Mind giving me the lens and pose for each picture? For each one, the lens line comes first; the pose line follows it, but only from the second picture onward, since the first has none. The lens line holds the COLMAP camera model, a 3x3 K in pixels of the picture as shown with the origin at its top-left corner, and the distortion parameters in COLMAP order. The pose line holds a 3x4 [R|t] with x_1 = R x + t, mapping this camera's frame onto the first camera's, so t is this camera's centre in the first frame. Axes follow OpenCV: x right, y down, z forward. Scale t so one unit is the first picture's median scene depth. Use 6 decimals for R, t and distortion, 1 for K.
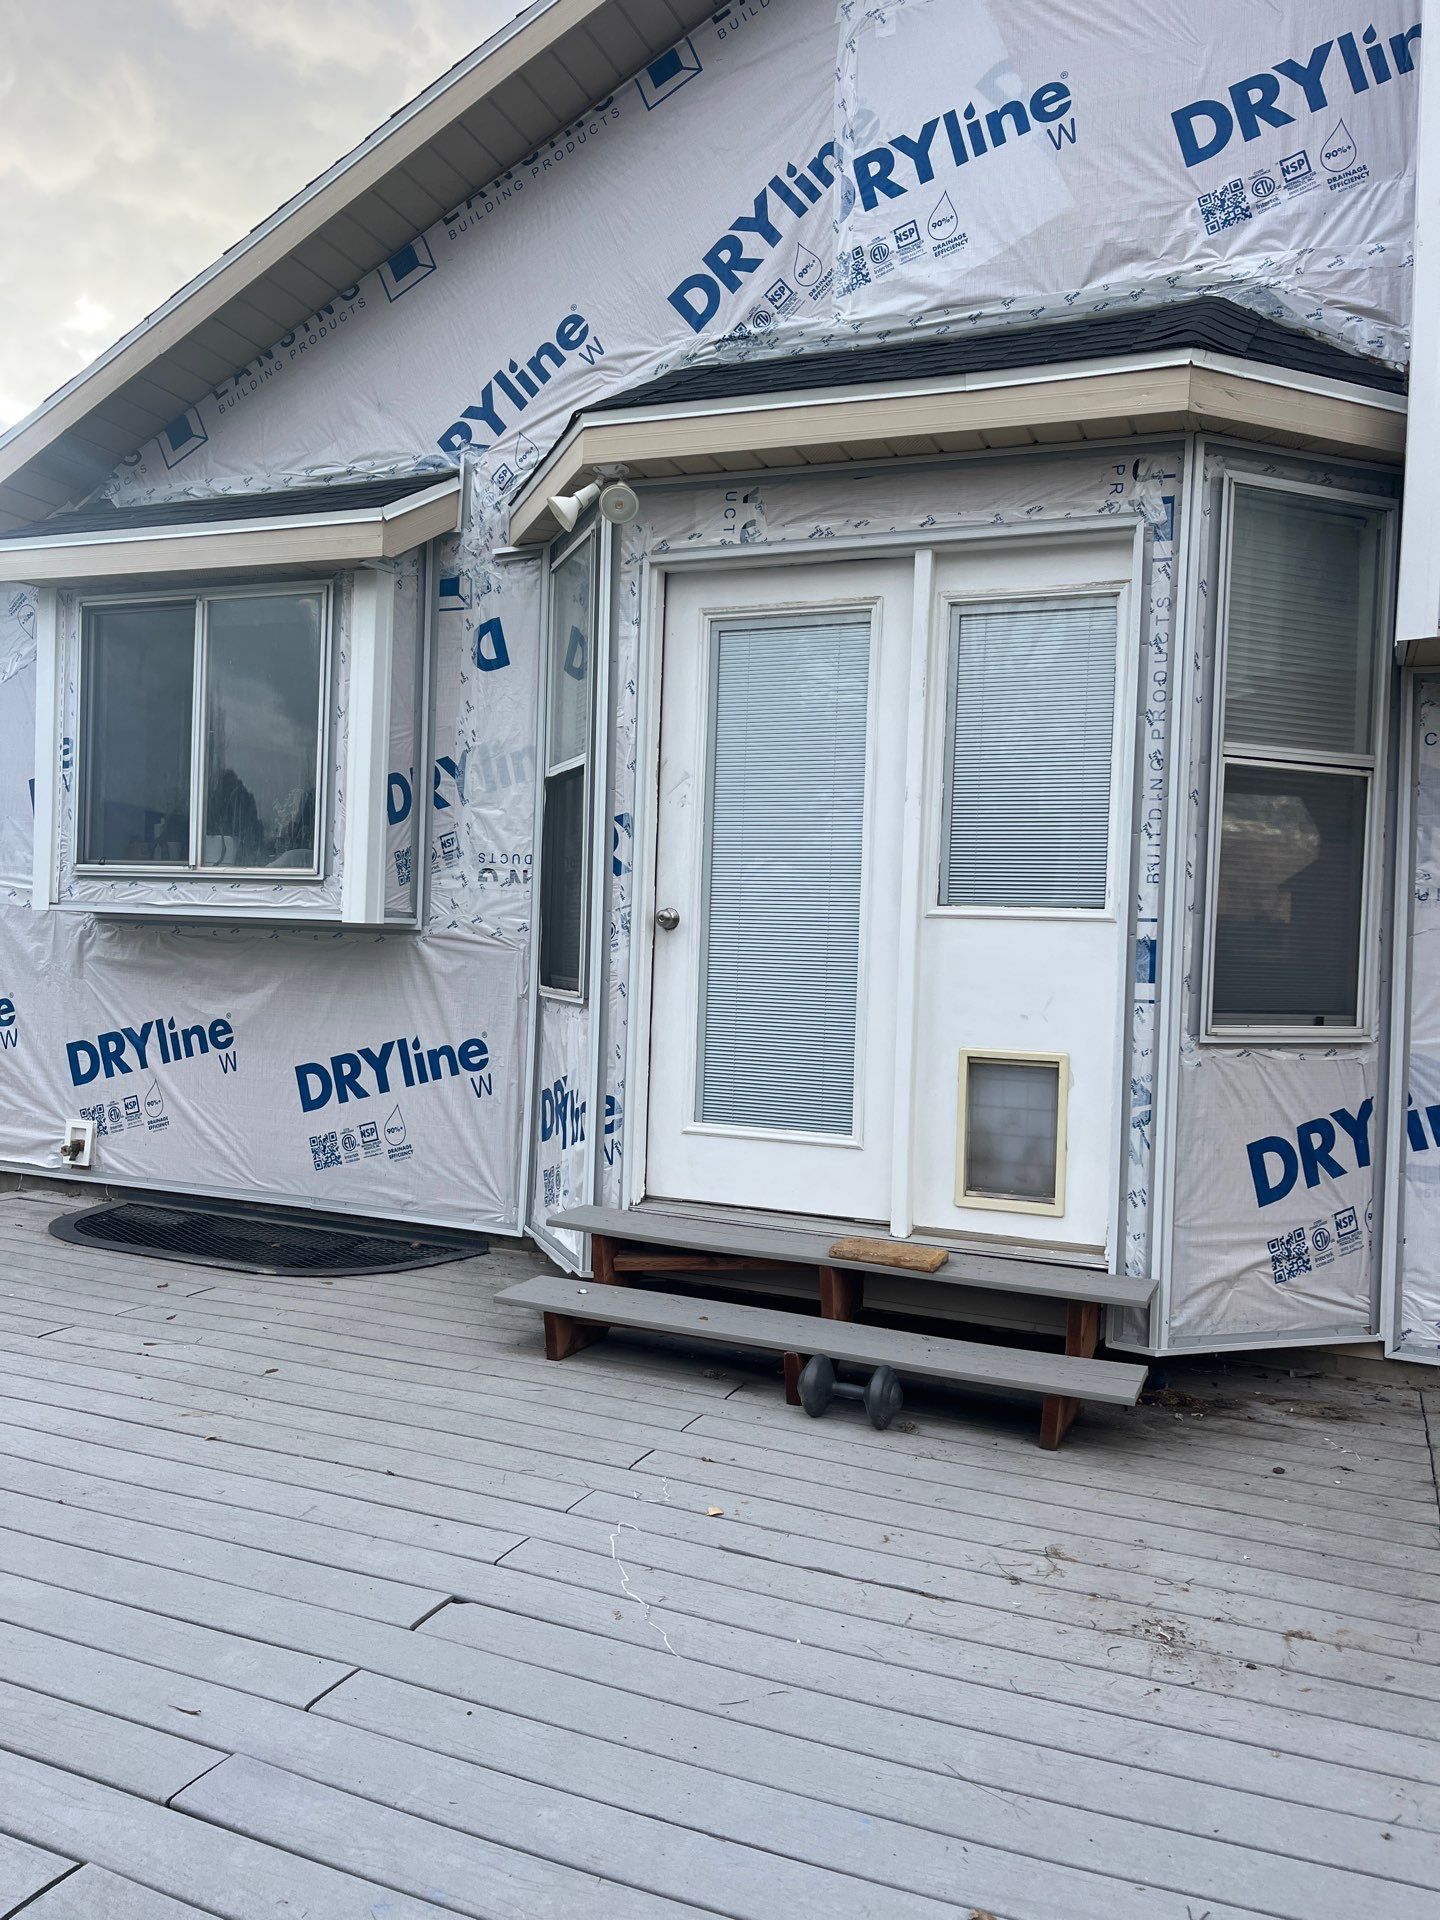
lens RADIAL K [[1446.6, 0, 724.6], [0, 1446.6, 971.7], [0, 0, 1]] dist [0.048781, -0.057046]
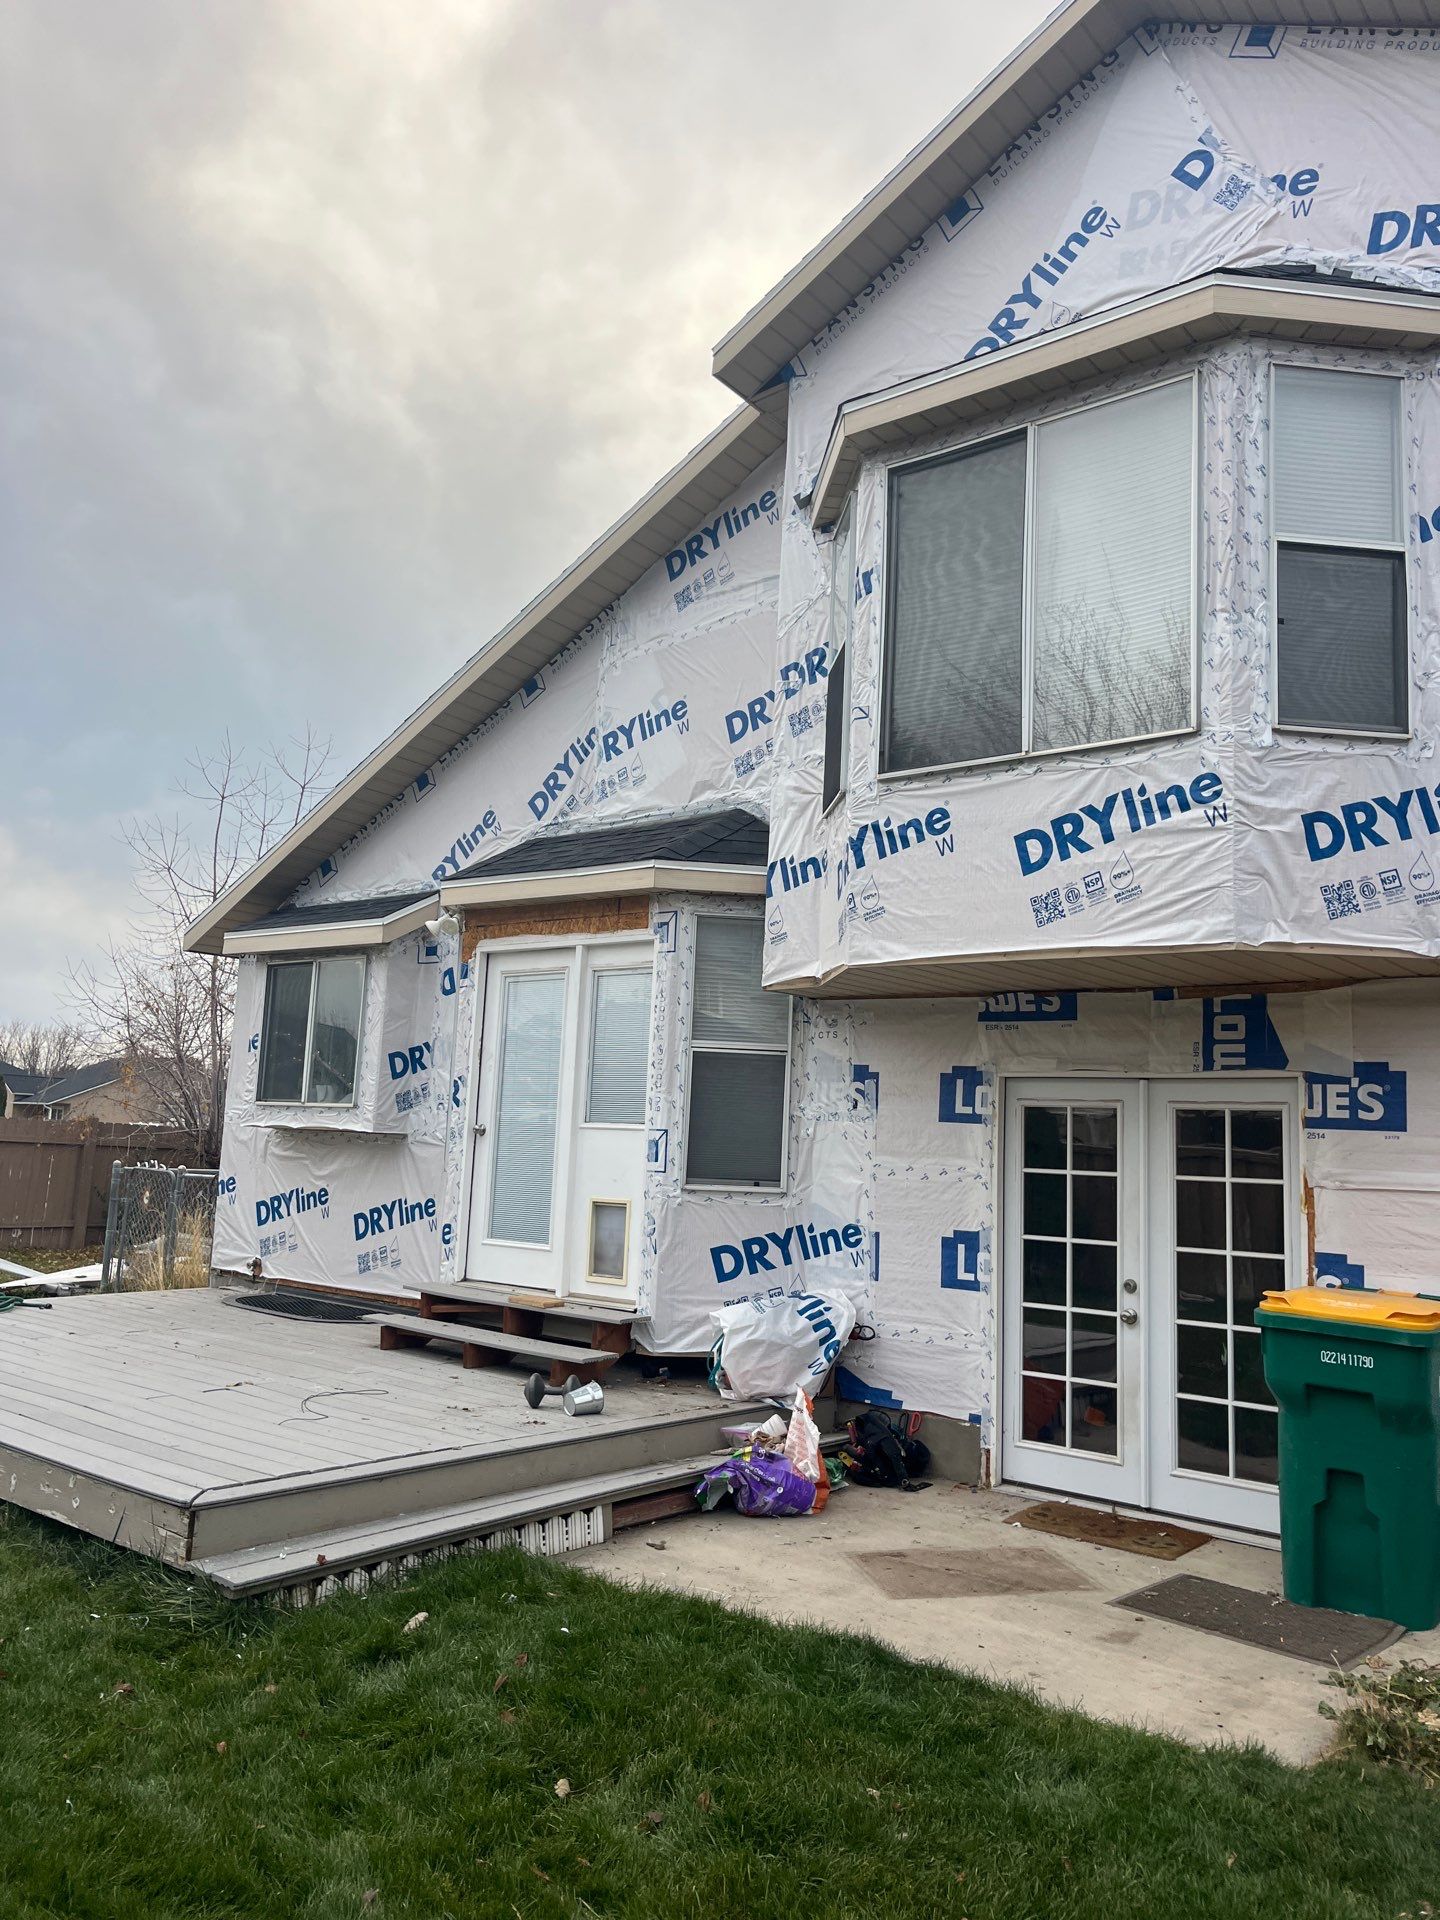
lens RADIAL K [[1446.6, 0, 729.9], [0, 1446.6, 958.1], [0, 0, 1]] dist [0.048781, -0.057046]
pose [[0.959557, -0.029832, -0.279928, 0.816032], [-0.016101, 0.986926, -0.160369, 0.040902], [0.281052, 0.158391, 0.946532, -0.757323]]
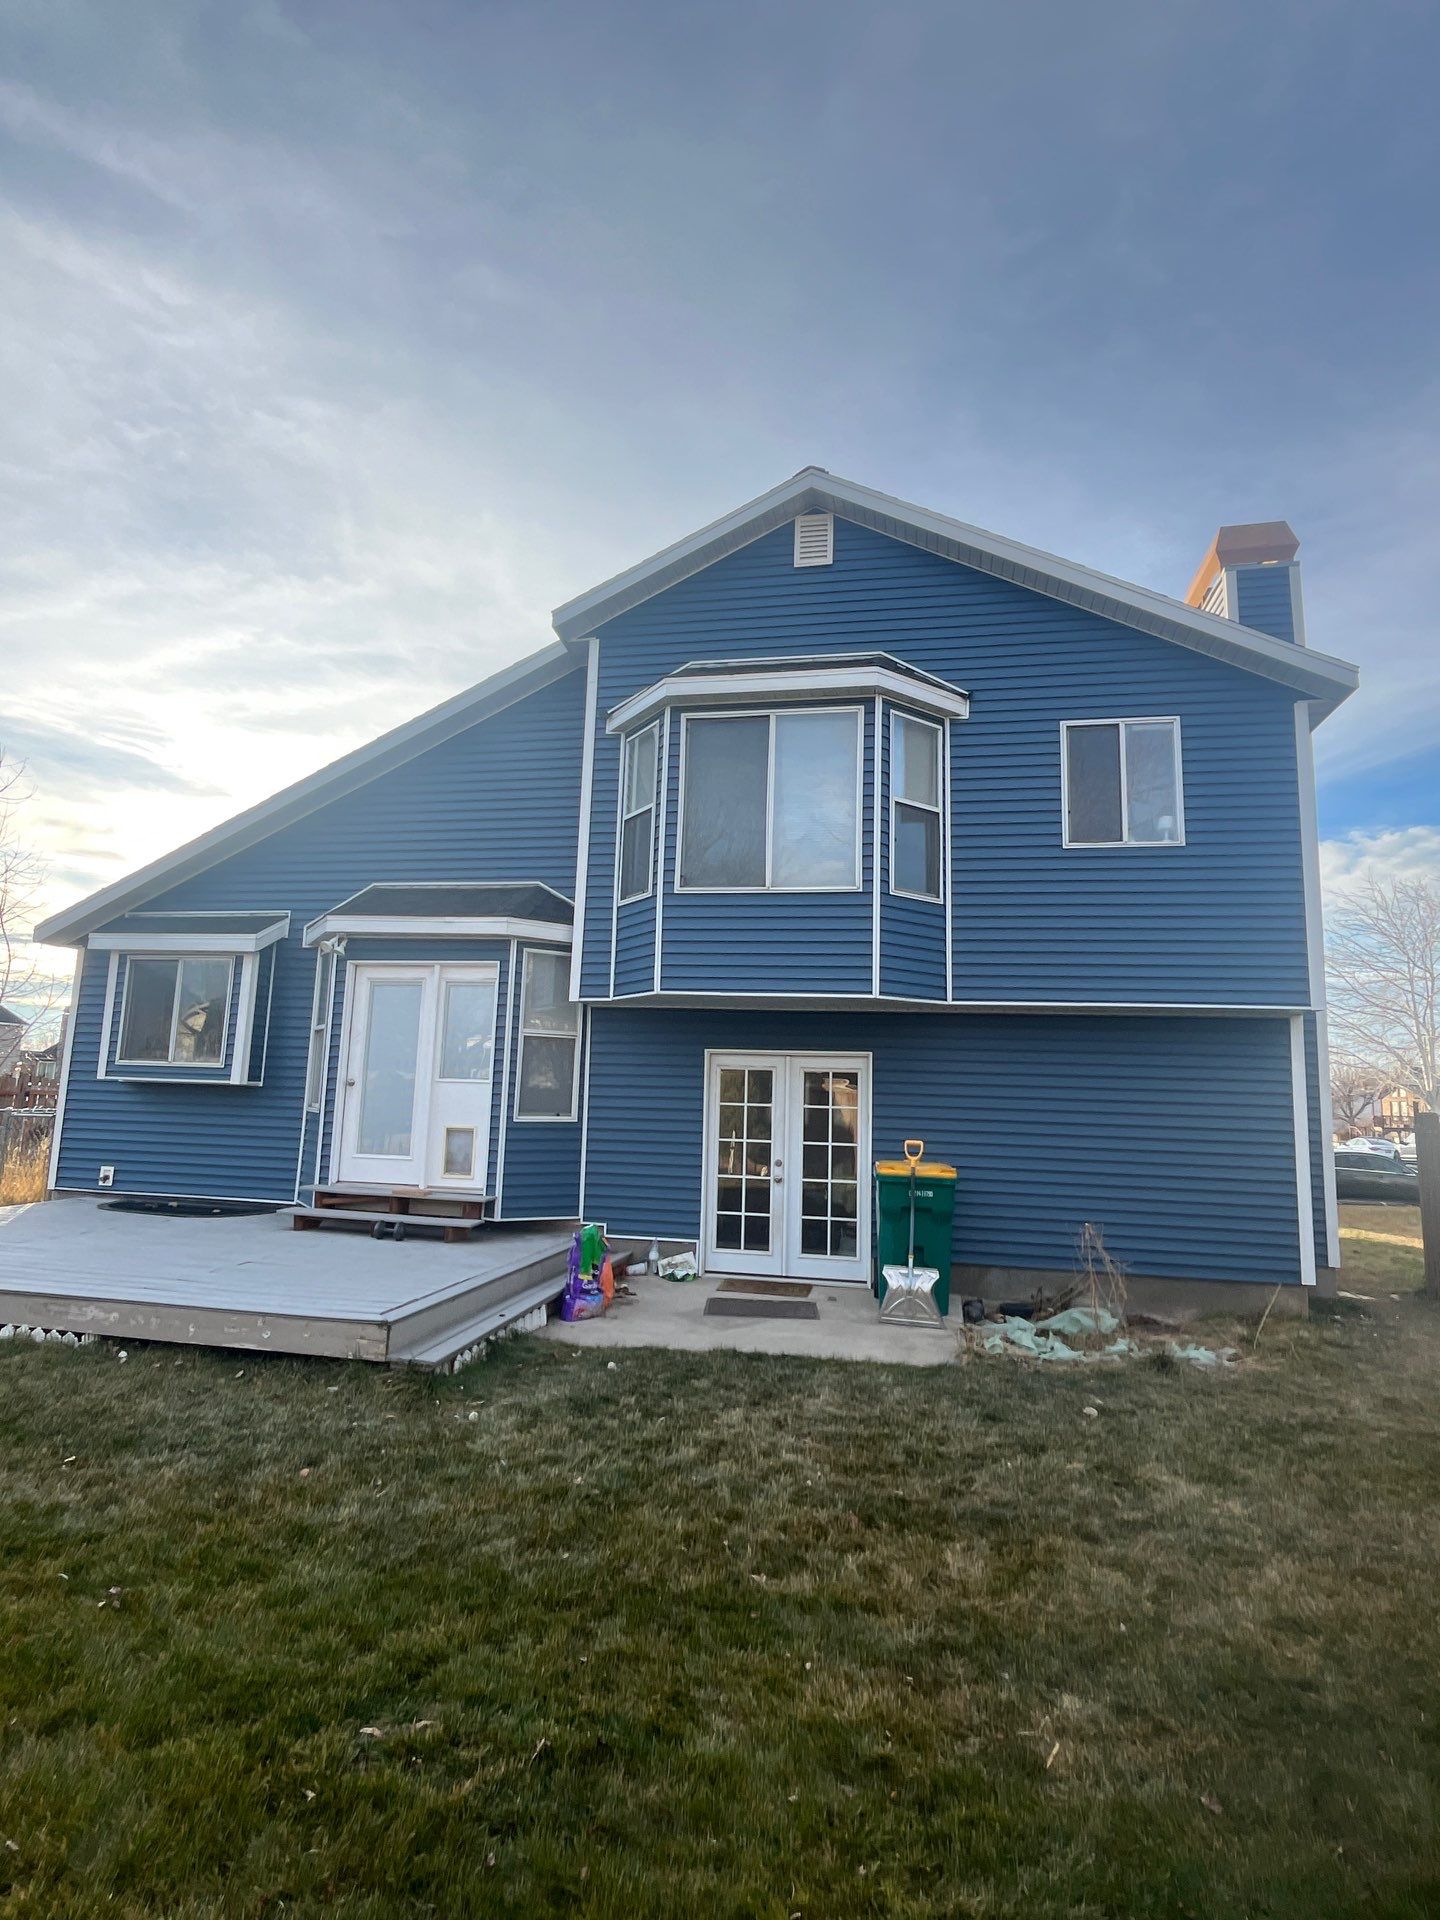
lens RADIAL K [[1001.0, 0, 723.9], [0, 1001.0, 948.6], [0, 0, 1]] dist [0.002067, -0.000561]
pose [[0.980470, 0.022475, 0.195379, 0.294206], [0.007602, 0.988375, -0.151847, 0.008307], [-0.196521, 0.150367, 0.968901, -1.127884]]
